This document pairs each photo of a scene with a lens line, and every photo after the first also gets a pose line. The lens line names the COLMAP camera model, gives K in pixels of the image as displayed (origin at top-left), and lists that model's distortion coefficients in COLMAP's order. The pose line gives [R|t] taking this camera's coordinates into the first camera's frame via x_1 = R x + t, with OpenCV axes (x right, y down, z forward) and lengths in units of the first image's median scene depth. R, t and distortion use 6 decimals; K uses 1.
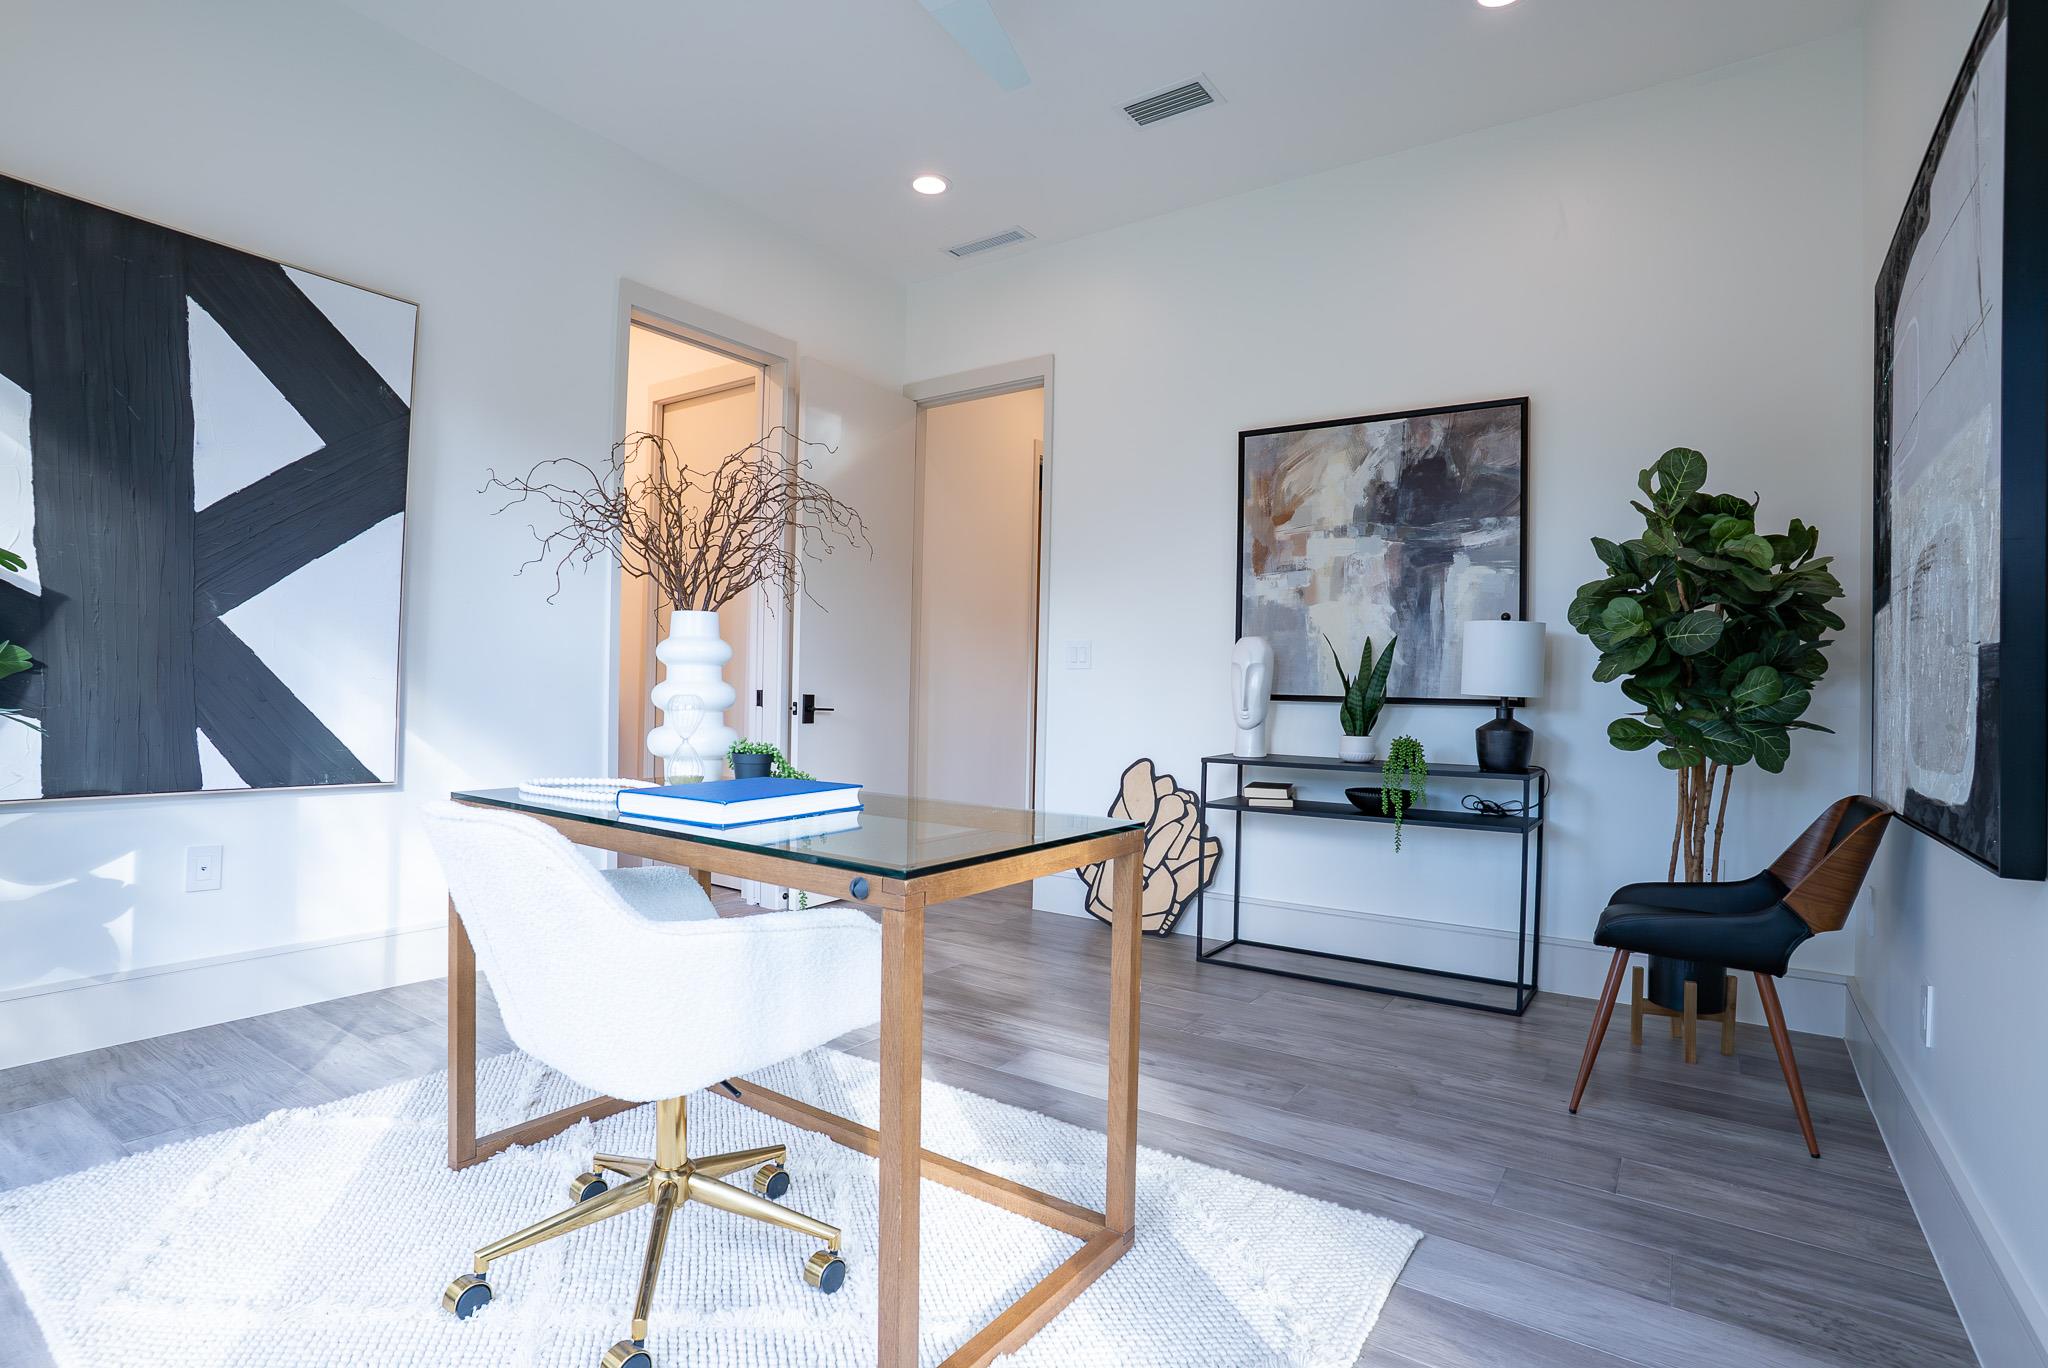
lens RADIAL K [[999.1, 0, 1022.2], [0, 999.1, 686.9], [0, 0, 1]] dist [-0.025126, 0.000593]
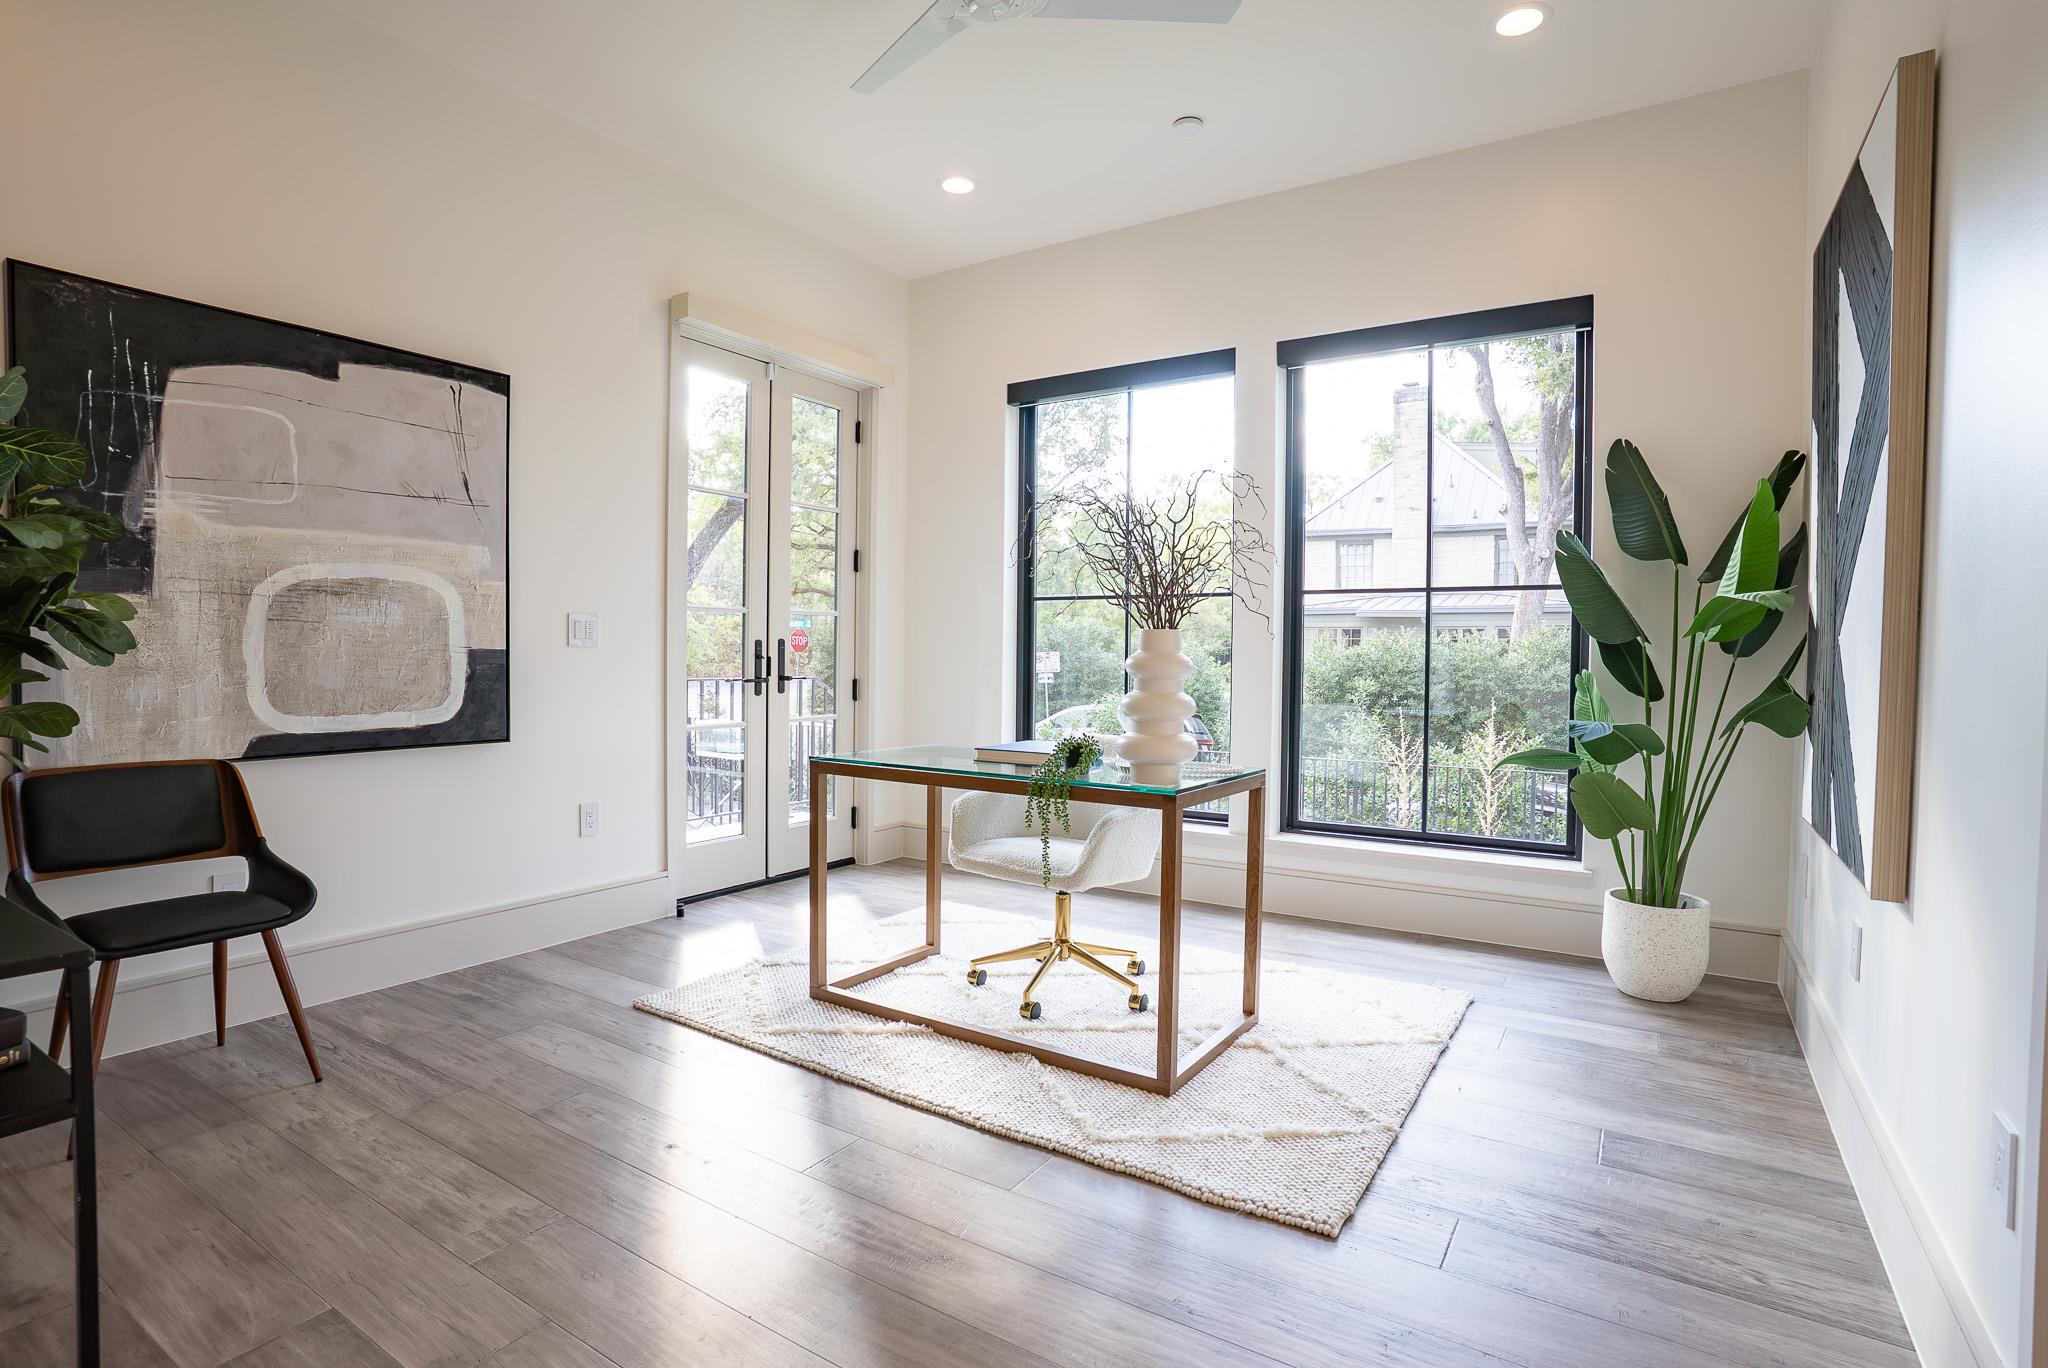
lens RADIAL K [[999.1, 0, 1023.4], [0, 999.1, 682.3], [0, 0, 1]] dist [-0.025126, 0.000593]
pose [[-0.999073, -0.027898, -0.032780, -0.153265], [-0.028925, 0.999092, 0.031277, -0.049213], [0.031877, 0.032197, -0.998973, 2.212913]]
